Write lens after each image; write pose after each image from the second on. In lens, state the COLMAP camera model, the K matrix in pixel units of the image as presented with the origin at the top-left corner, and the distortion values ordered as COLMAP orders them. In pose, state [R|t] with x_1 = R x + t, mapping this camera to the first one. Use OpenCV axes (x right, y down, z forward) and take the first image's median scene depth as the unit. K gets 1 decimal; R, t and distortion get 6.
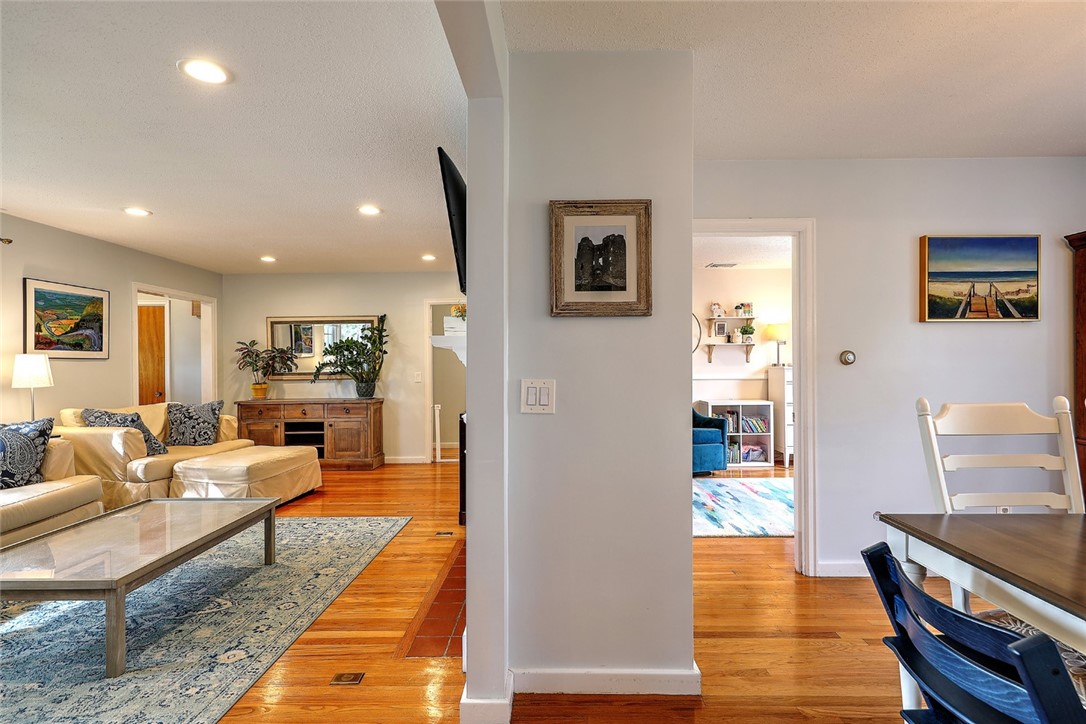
lens RADIAL K [[519.2, 0, 544.6], [0, 519.2, 367.5], [0, 0, 1]] dist [-0.003076, 0.000346]
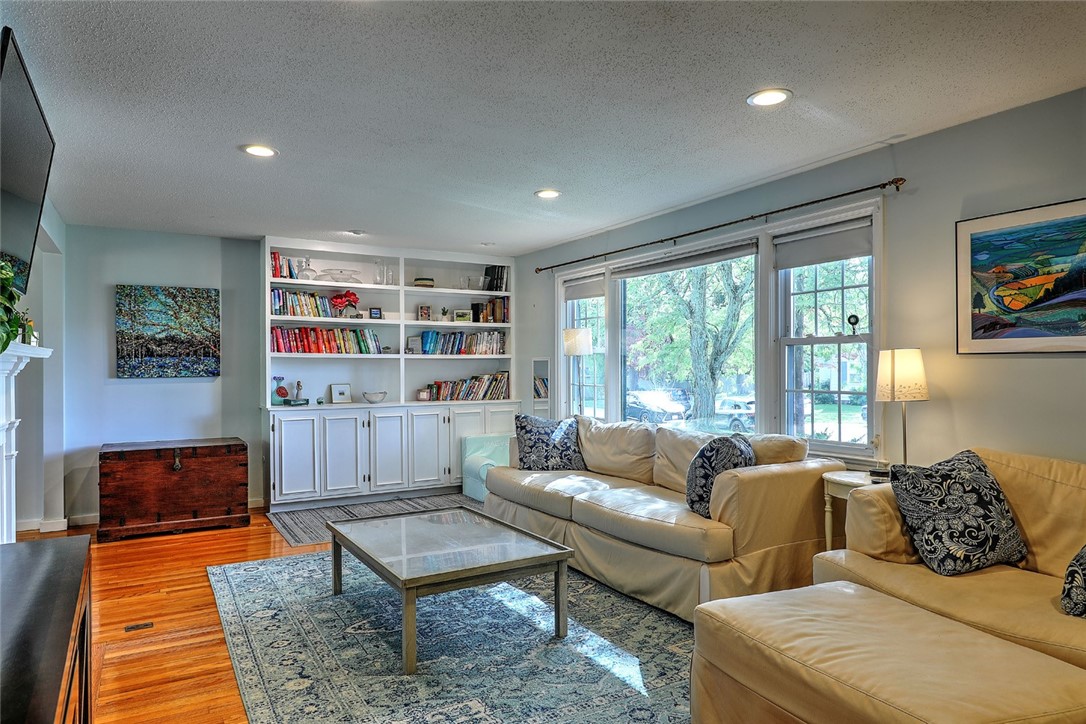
lens RADIAL K [[676.9, 0, 541.4], [0, 676.9, 366.3], [0, 0, 1]] dist [0.002228, 0.000608]
pose [[-0.851602, 0.001550, -0.524186, -0.114623], [0.002815, 0.999995, -0.001616, -0.003039], [0.524181, -0.002852, -0.851602, 0.931109]]
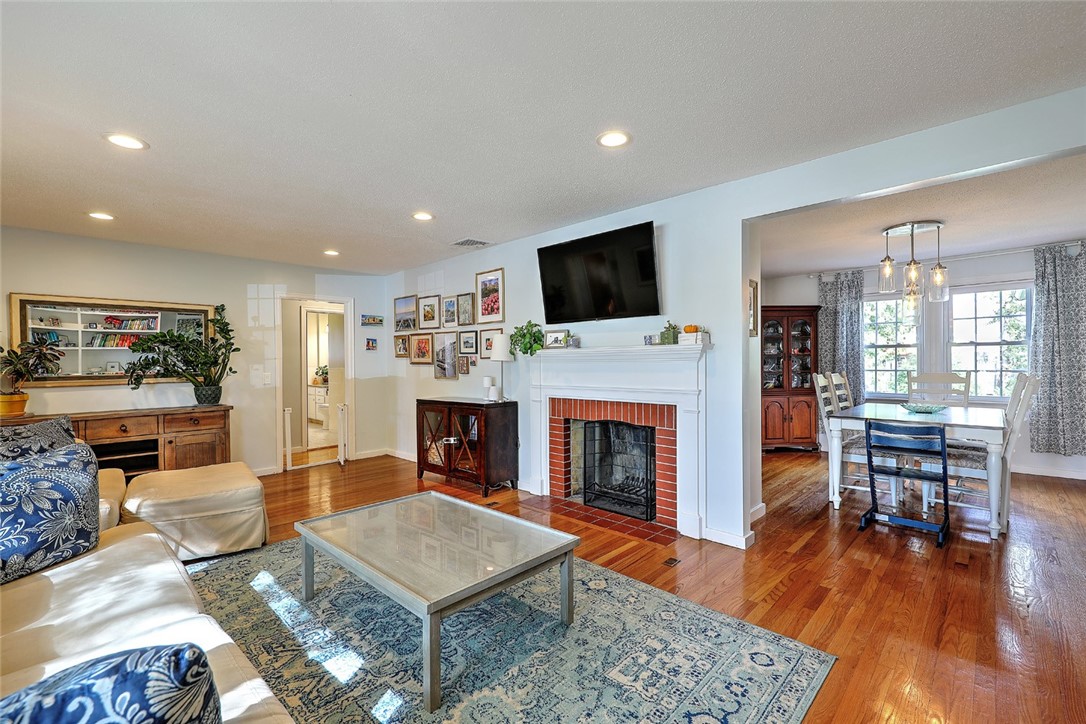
lens RADIAL K [[477.5, 0, 548.1], [0, 477.5, 365.7], [0, 0, 1]] dist [-0.004170, -0.000171]
pose [[0.682259, -0.008202, 0.731064, -0.540462], [0.012994, 0.999915, -0.000908, 0.004879], [-0.730995, 0.010119, 0.682308, 0.096121]]
